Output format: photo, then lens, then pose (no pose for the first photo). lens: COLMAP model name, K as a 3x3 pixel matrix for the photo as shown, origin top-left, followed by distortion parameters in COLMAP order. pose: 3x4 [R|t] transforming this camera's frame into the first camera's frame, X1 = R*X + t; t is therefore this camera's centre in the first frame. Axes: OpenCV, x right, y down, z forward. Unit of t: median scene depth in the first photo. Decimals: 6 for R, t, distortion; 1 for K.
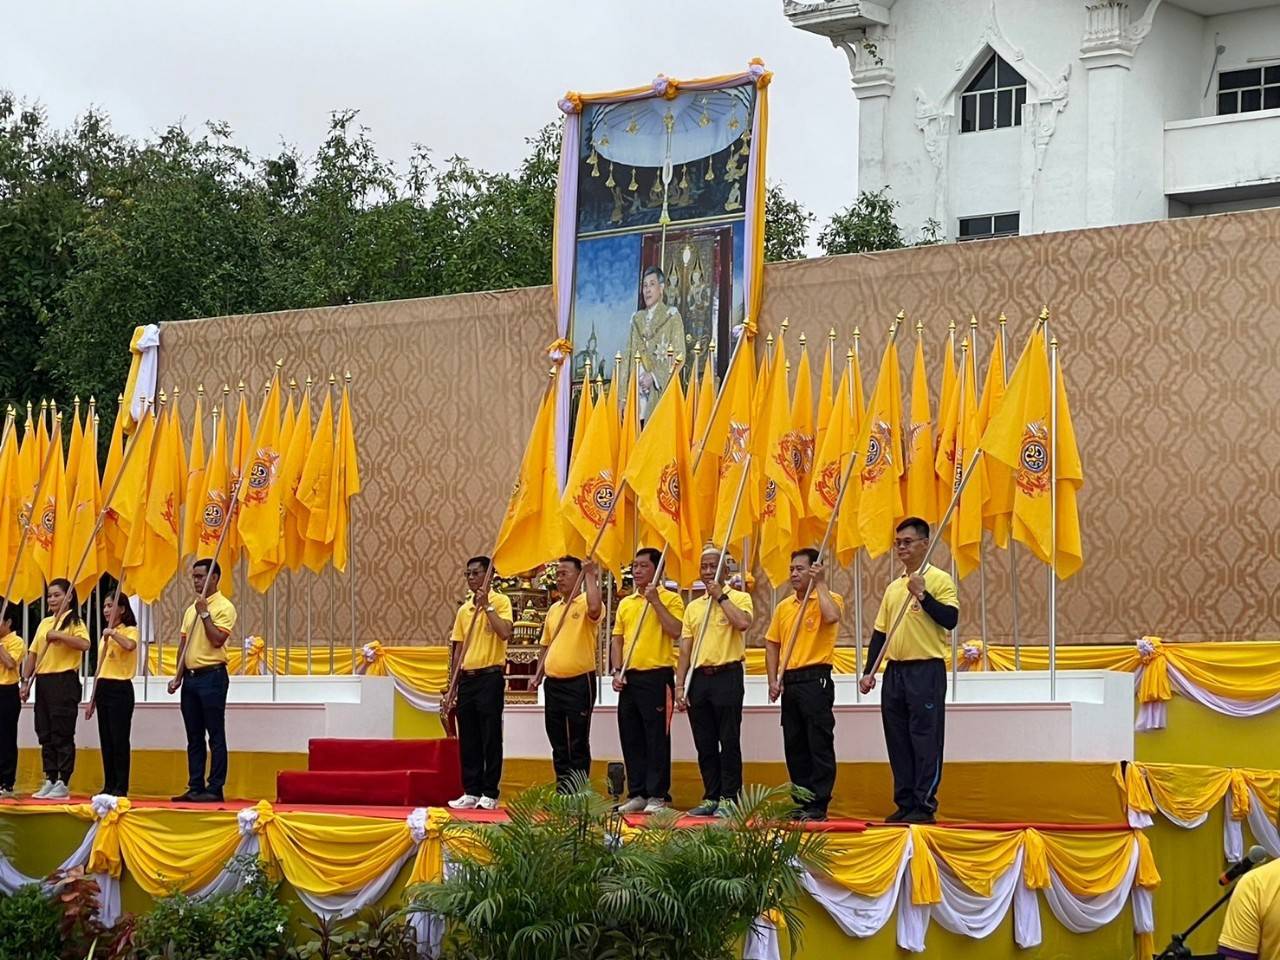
lens RADIAL K [[4135.9, 0, 640.0], [0, 4135.9, 480.0], [0, 0, 1]] dist [0.033088, 3.130859]
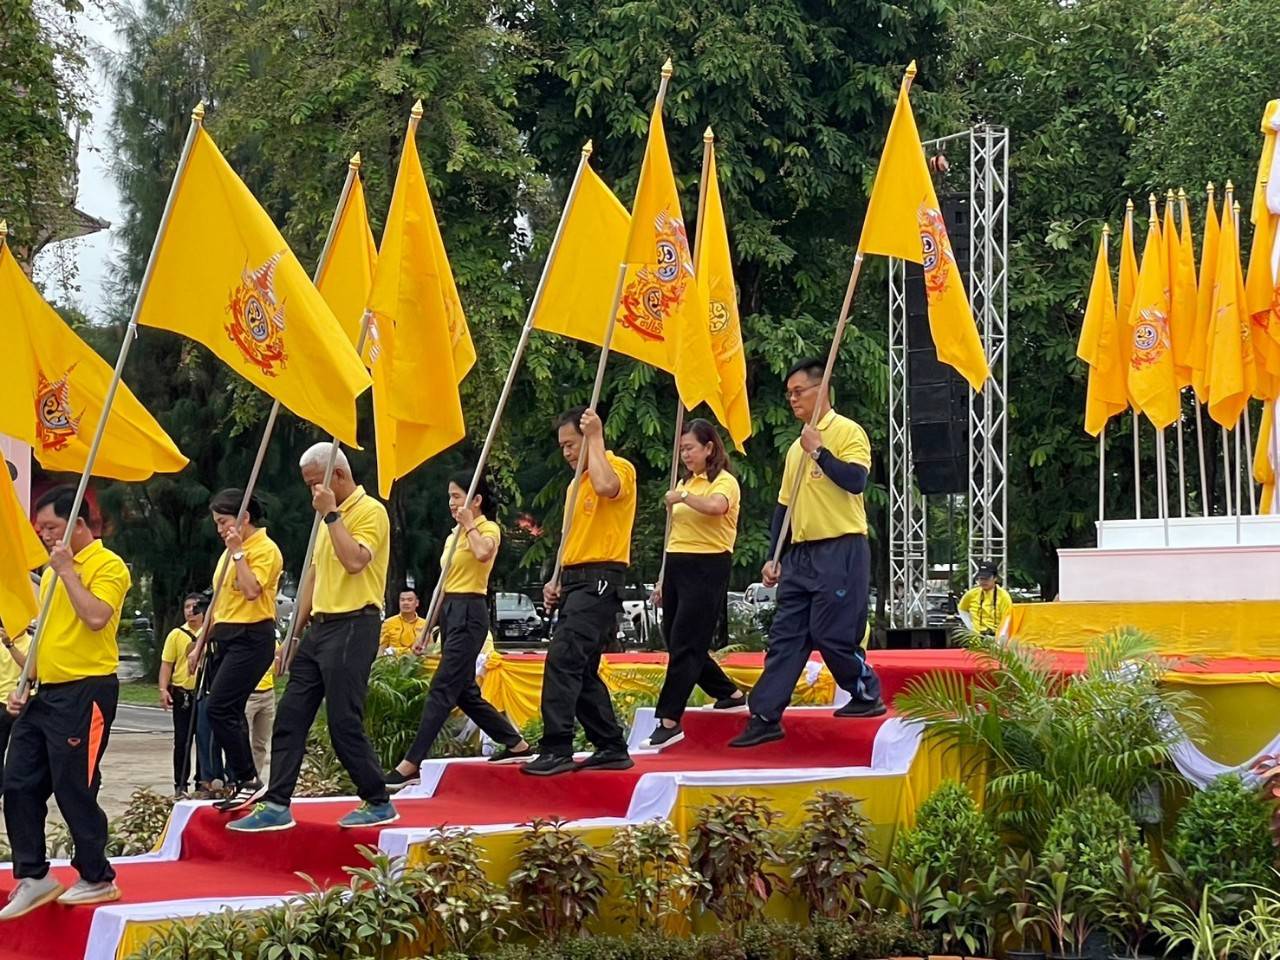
lens RADIAL K [[4135.9, 0, 640.0], [0, 4135.9, 480.0], [0, 0, 1]] dist [0.033088, 3.130859]
pose [[0.967264, -0.044797, -0.249786, -0.027181], [0.053695, 0.998138, 0.028922, 0.006386], [0.248025, -0.041388, 0.967869, 0.104205]]
